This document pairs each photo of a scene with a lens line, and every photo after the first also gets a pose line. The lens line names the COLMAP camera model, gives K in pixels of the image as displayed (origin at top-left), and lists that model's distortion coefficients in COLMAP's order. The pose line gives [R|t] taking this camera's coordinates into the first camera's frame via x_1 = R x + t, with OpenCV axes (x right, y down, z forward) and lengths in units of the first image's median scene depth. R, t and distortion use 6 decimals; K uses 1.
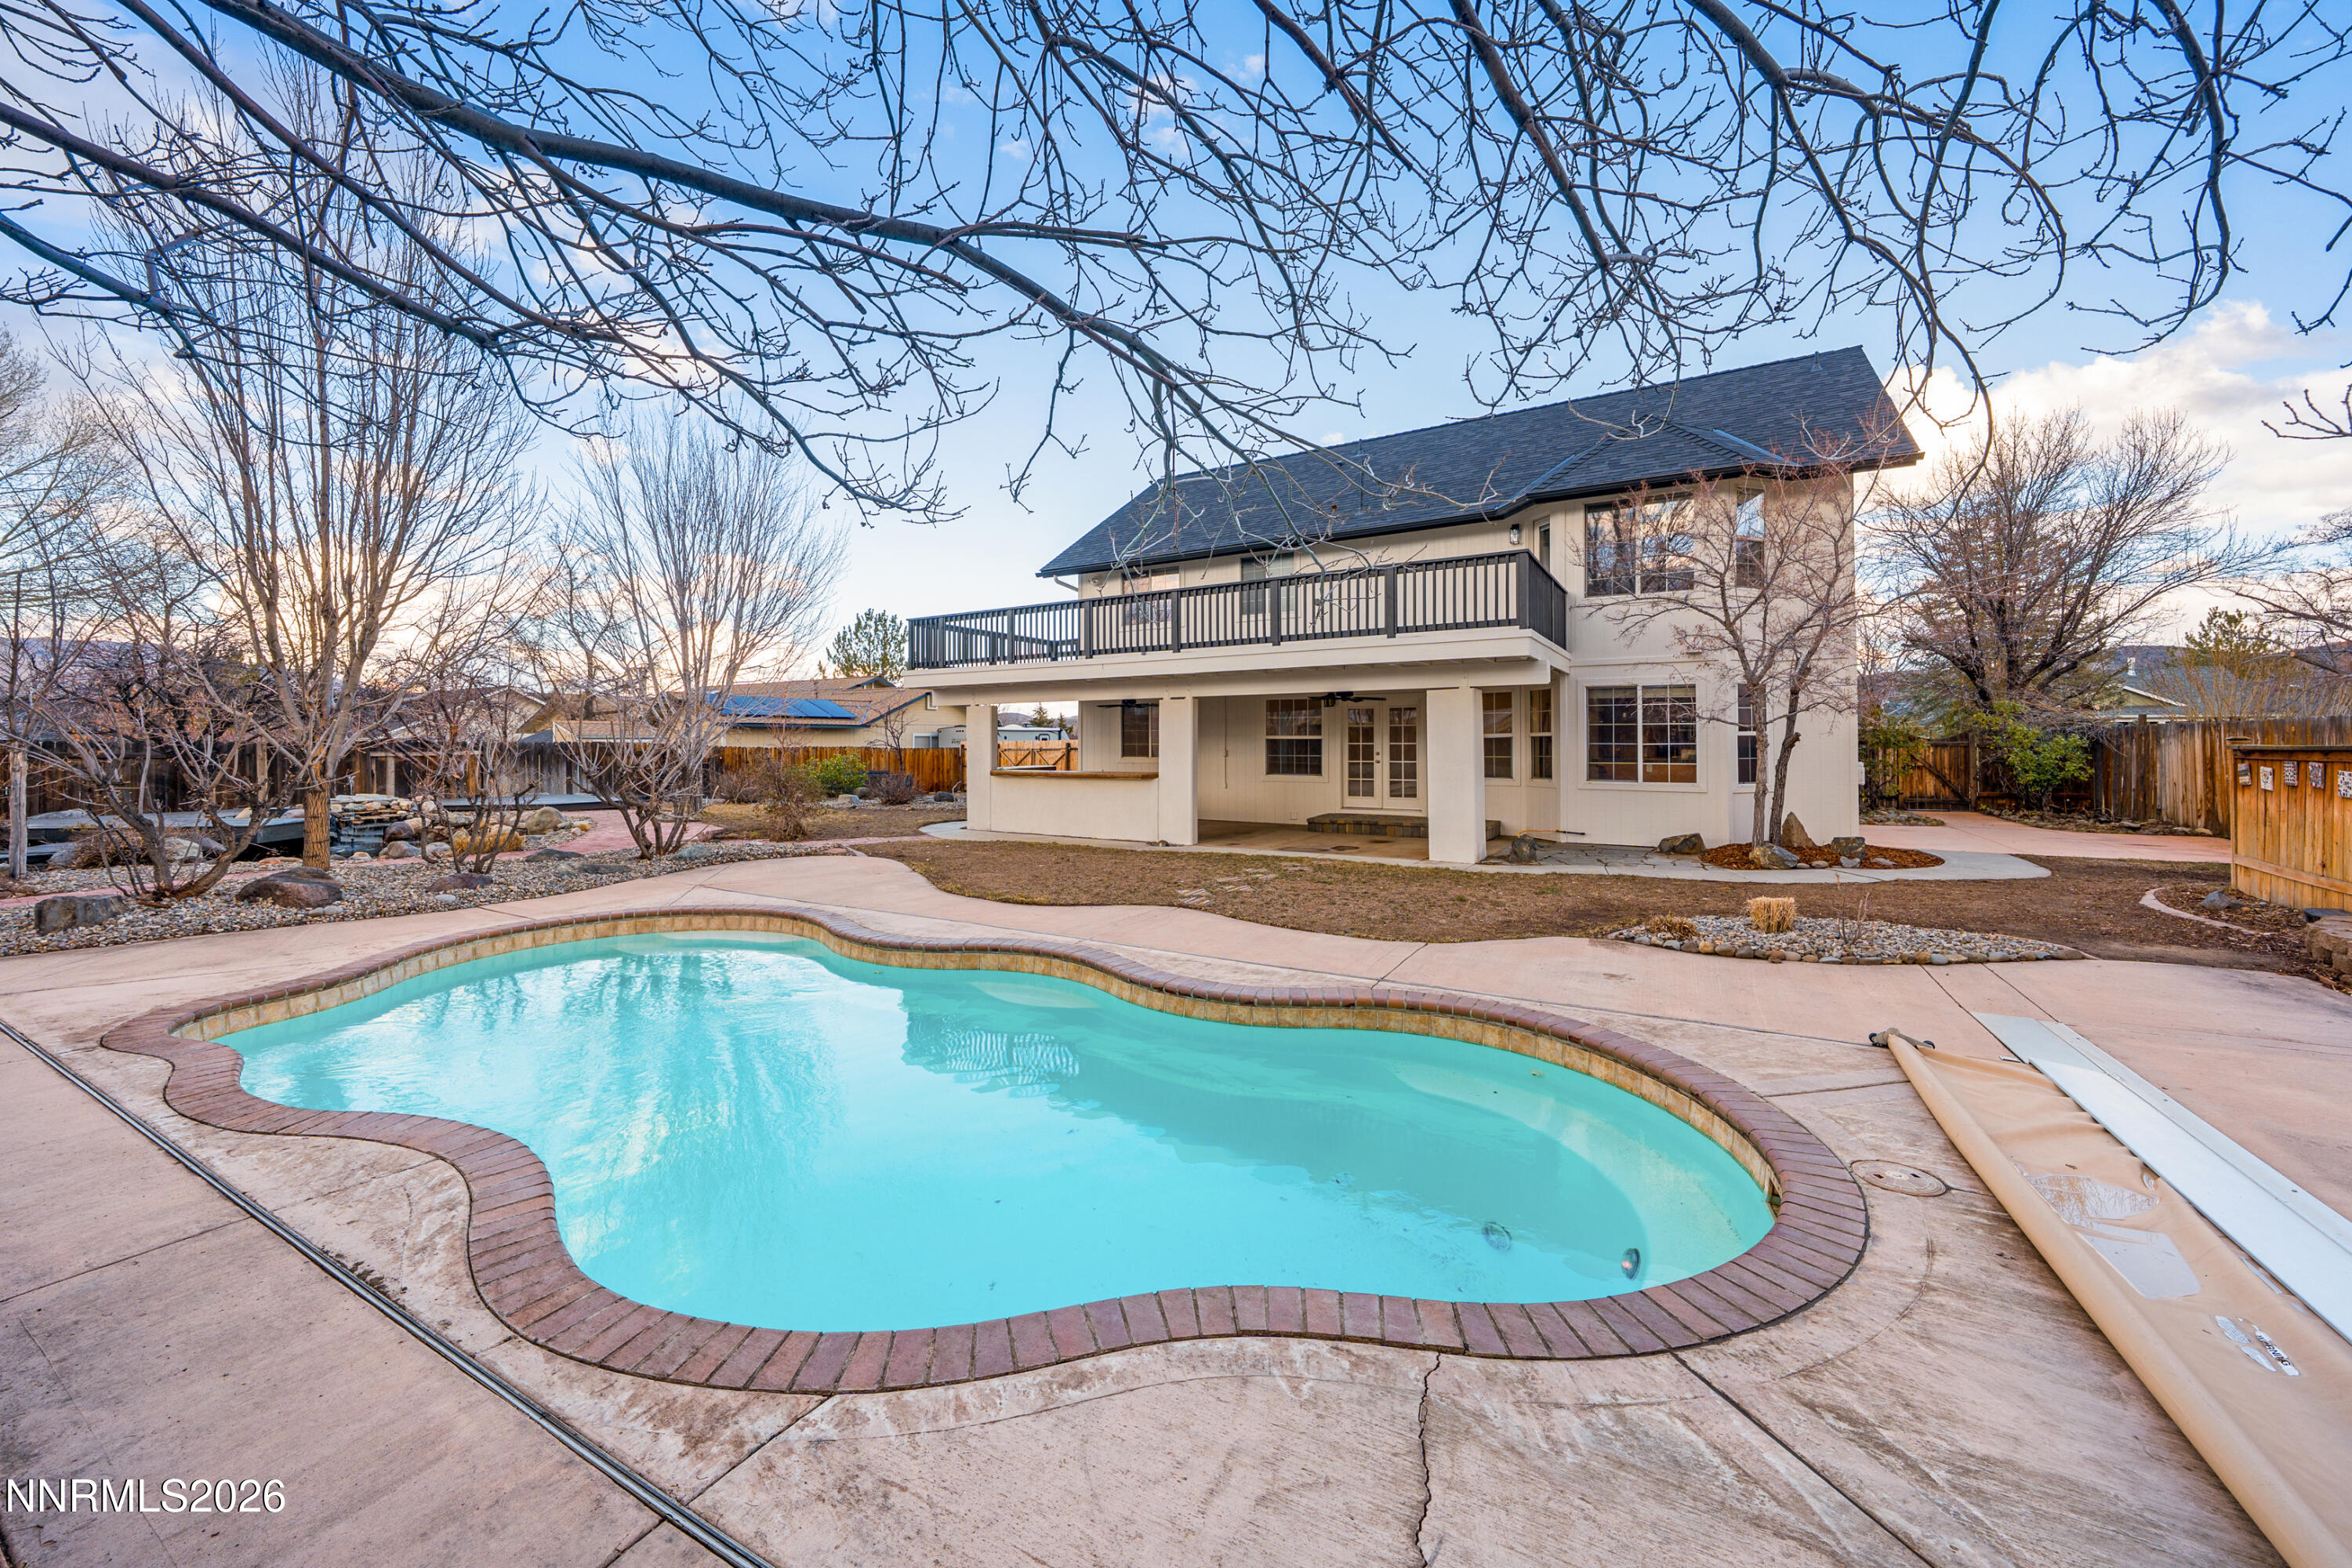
lens RADIAL K [[883.6, 0, 1195.1], [0, 883.6, 718.9], [0, 0, 1]] dist [-0.002012, -0.000051]
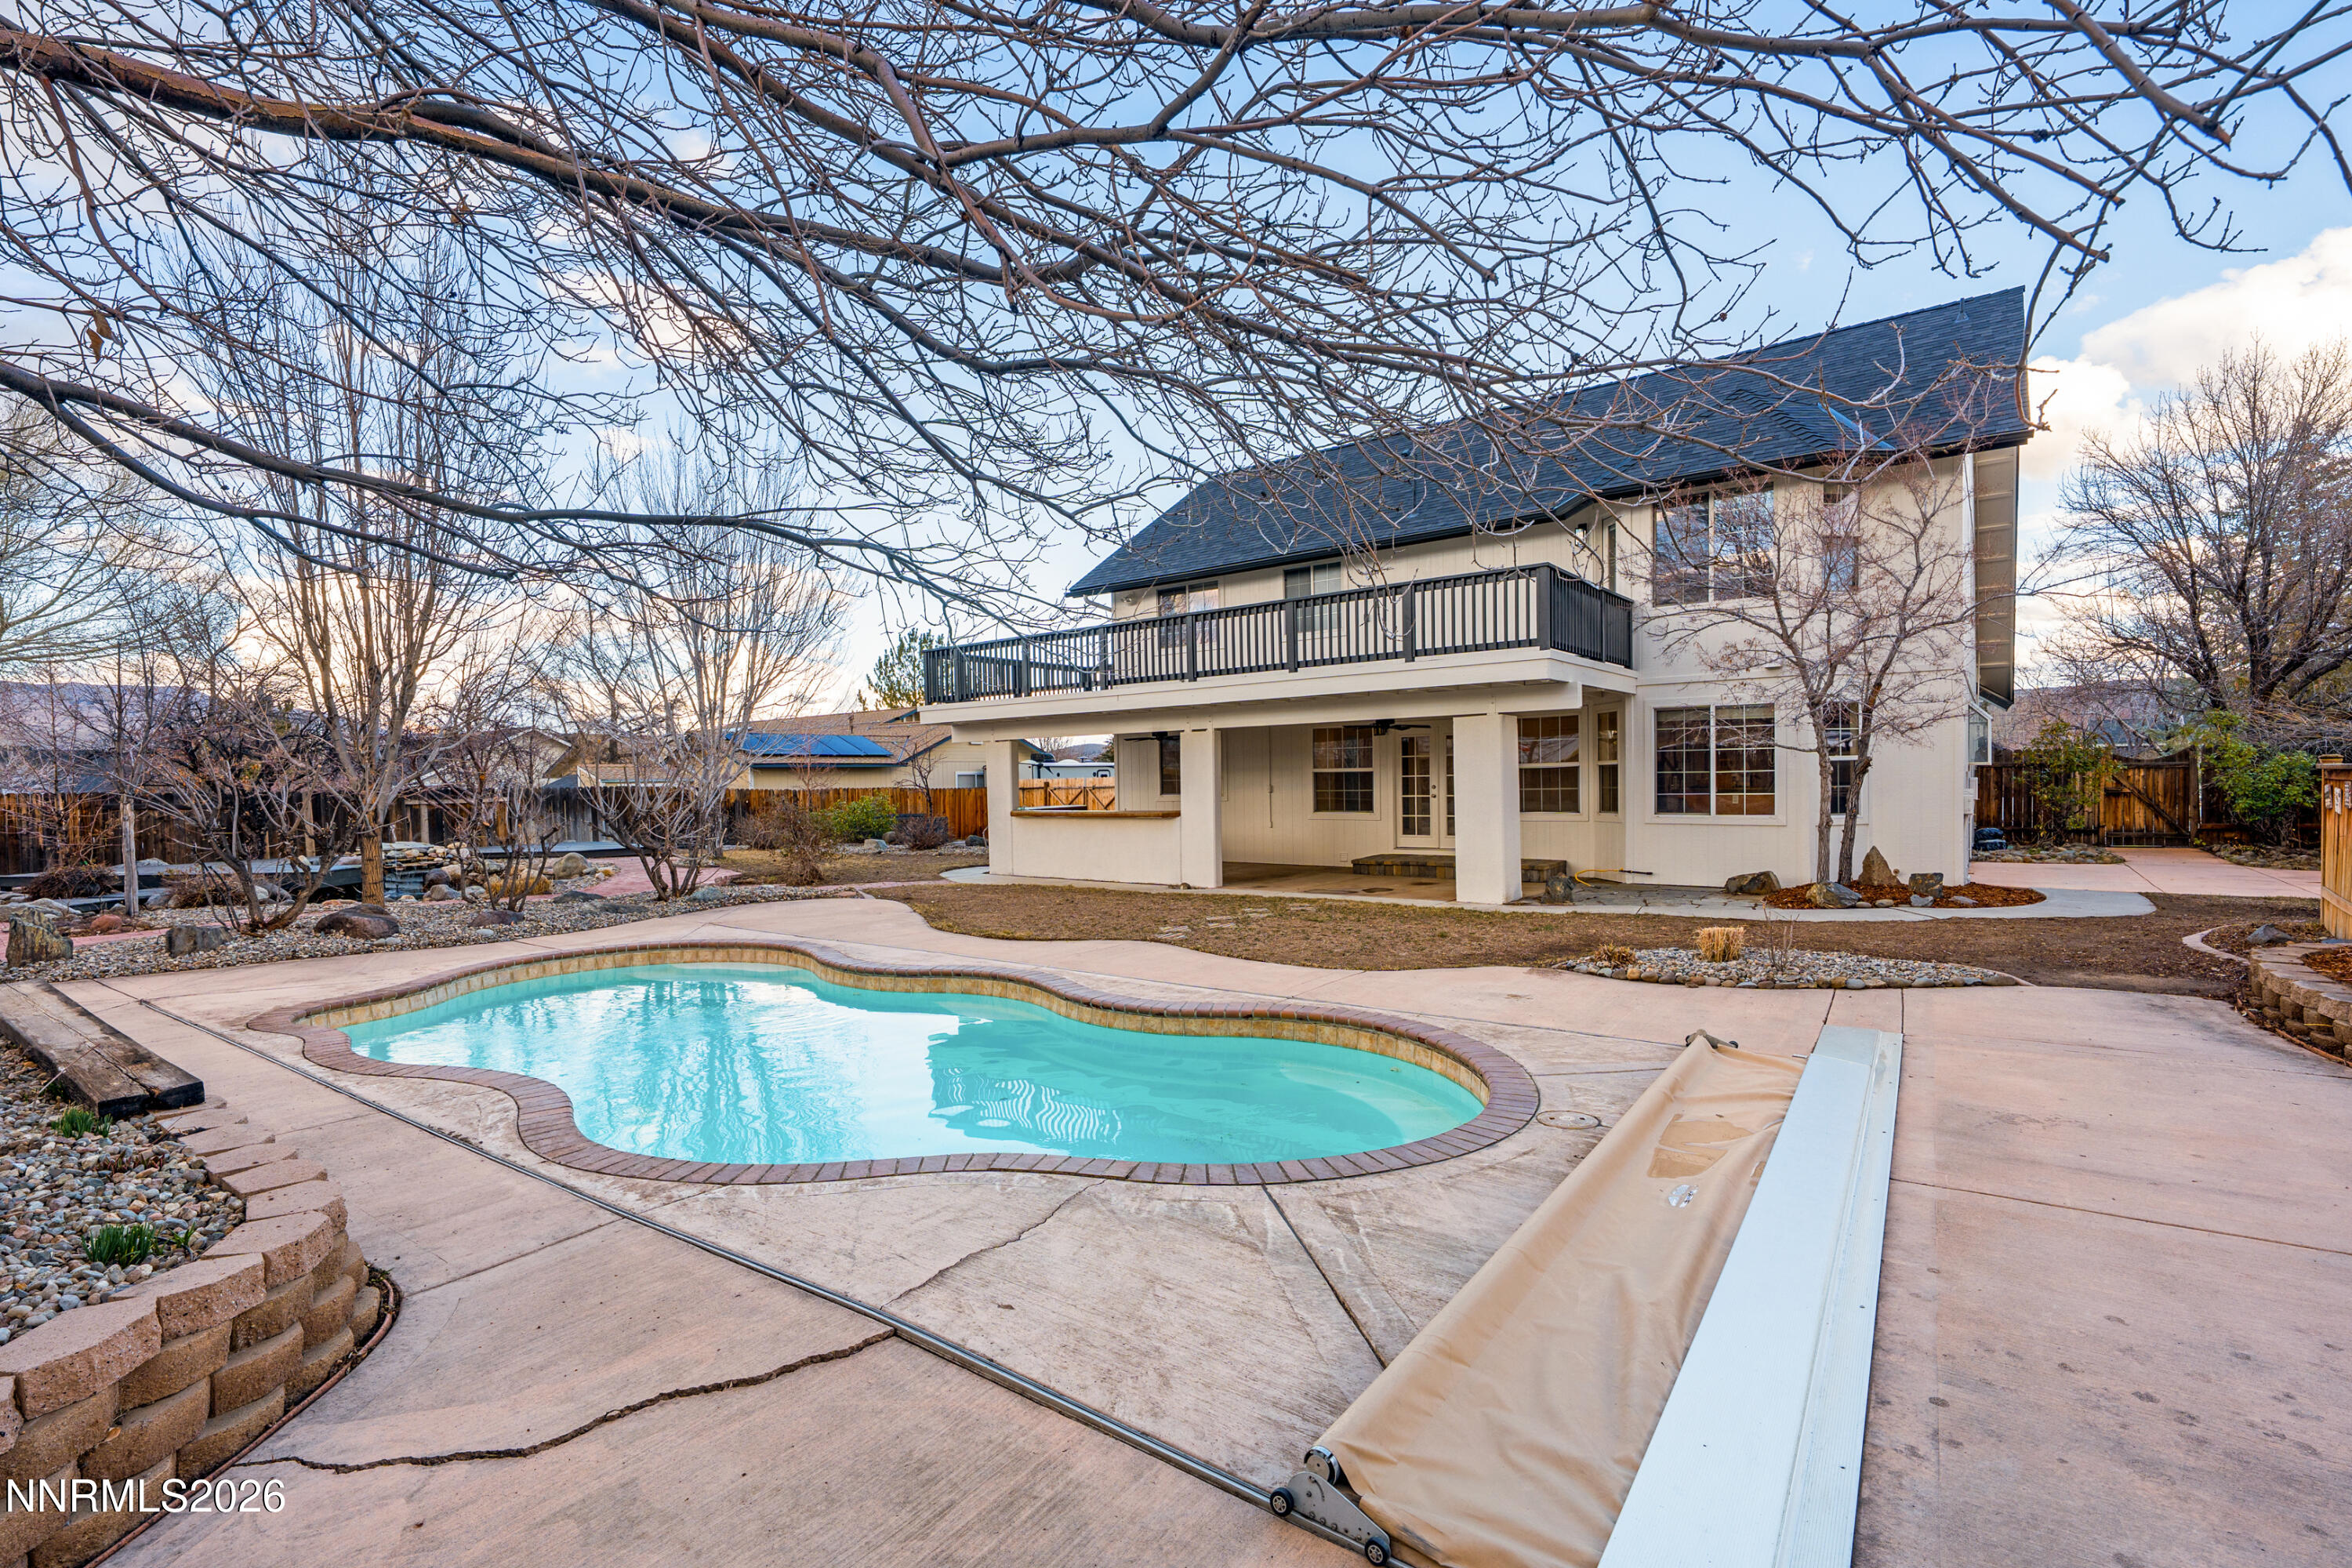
lens RADIAL K [[1055.0, 0, 1175.6], [0, 1055.0, 790.0], [0, 0, 1]] dist [-0.002532, -0.000480]
pose [[0.993295, -0.014215, -0.114733, 0.129106], [0.018616, 0.999128, 0.037383, -0.004226], [0.114102, -0.039268, 0.992693, -0.162374]]
